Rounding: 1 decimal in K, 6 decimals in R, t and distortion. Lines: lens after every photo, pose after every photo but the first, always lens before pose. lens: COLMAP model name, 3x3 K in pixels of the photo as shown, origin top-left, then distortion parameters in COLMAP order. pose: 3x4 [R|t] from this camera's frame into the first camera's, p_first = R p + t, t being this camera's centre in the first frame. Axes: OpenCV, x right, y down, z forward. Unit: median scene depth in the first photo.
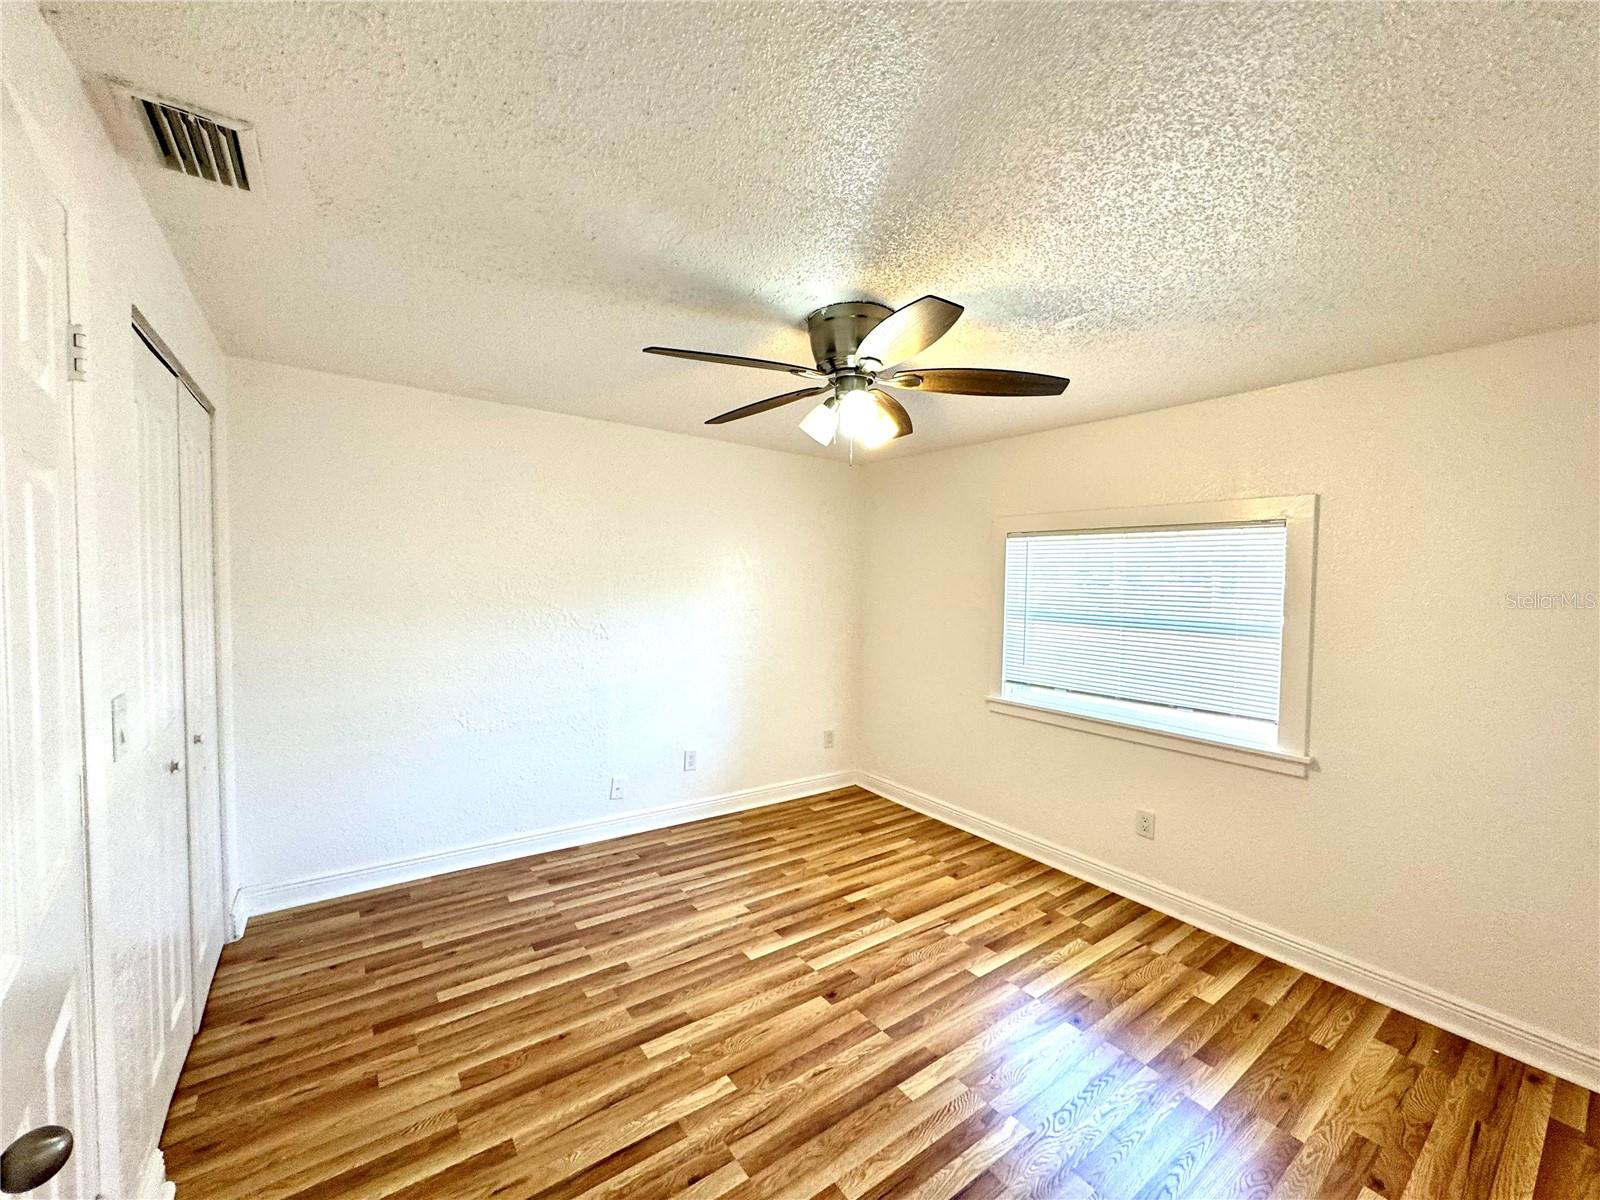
lens RADIAL K [[639.2, 0, 800.0], [0, 639.2, 600.0], [0, 0, 1]] dist [-0.002202, 0.000275]
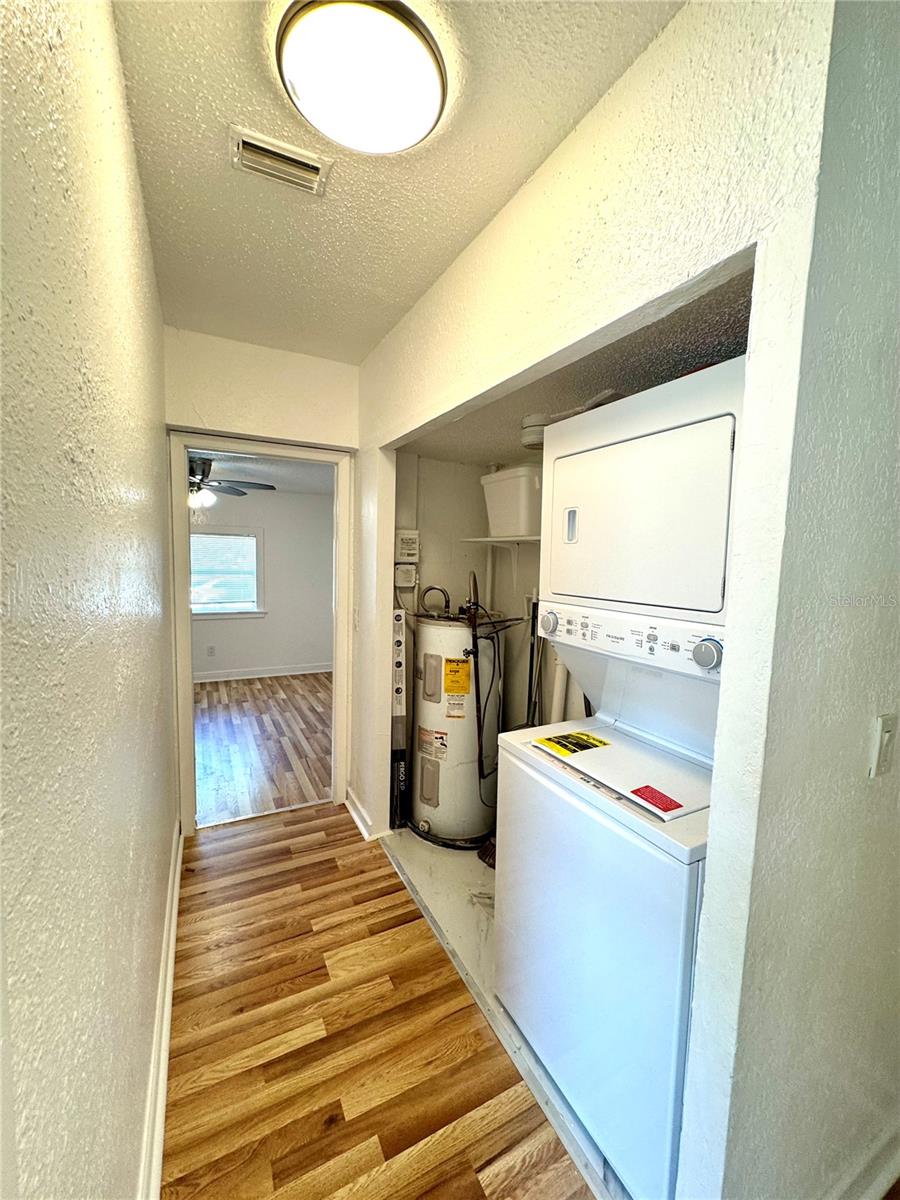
lens RADIAL K [[479.4, 0, 450.0], [0, 479.4, 600.0], [0, 0, 1]] dist [-0.002202, 0.000275]
pose [[0.152000, -0.097768, 0.983533, -1.424642], [0.011490, 0.995203, 0.097152, -0.030924], [-0.988314, -0.003466, 0.152394, -0.283207]]
